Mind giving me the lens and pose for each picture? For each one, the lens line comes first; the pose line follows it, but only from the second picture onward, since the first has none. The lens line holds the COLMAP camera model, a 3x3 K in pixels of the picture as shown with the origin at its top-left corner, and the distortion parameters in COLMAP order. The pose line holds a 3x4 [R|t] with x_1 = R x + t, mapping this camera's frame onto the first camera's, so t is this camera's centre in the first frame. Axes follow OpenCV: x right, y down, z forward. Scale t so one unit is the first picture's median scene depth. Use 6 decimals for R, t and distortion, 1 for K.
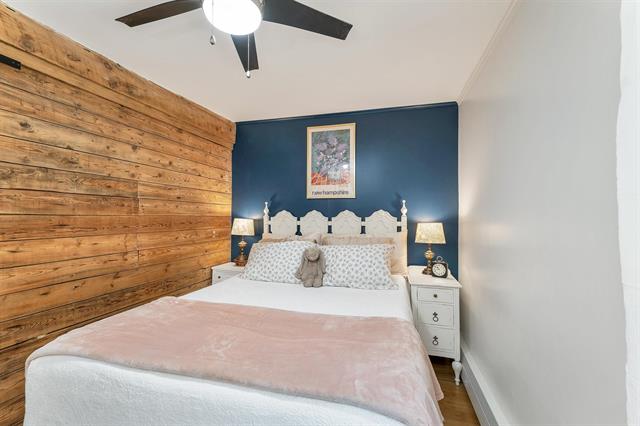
lens RADIAL K [[273.1, 0, 317.5], [0, 273.1, 210.4], [0, 0, 1]] dist [0.001650, -0.000283]
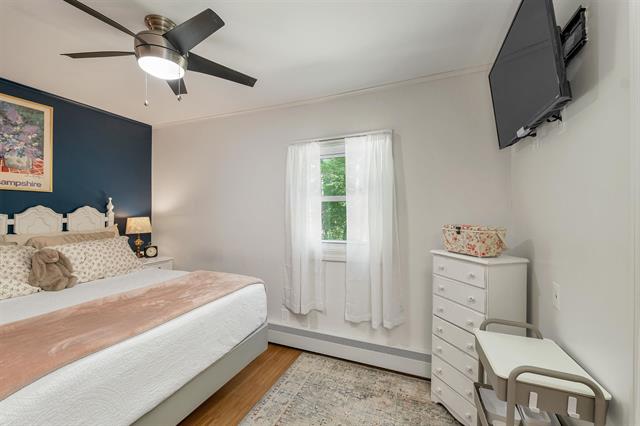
lens RADIAL K [[273.1, 0, 317.5], [0, 273.1, 210.4], [0, 0, 1]] dist [0.001650, -0.000283]
pose [[0.107649, 0.000907, 0.994189, -0.682036], [-0.016688, 0.999860, 0.000895, -0.000746], [-0.994049, -0.016687, 0.107649, 0.041408]]
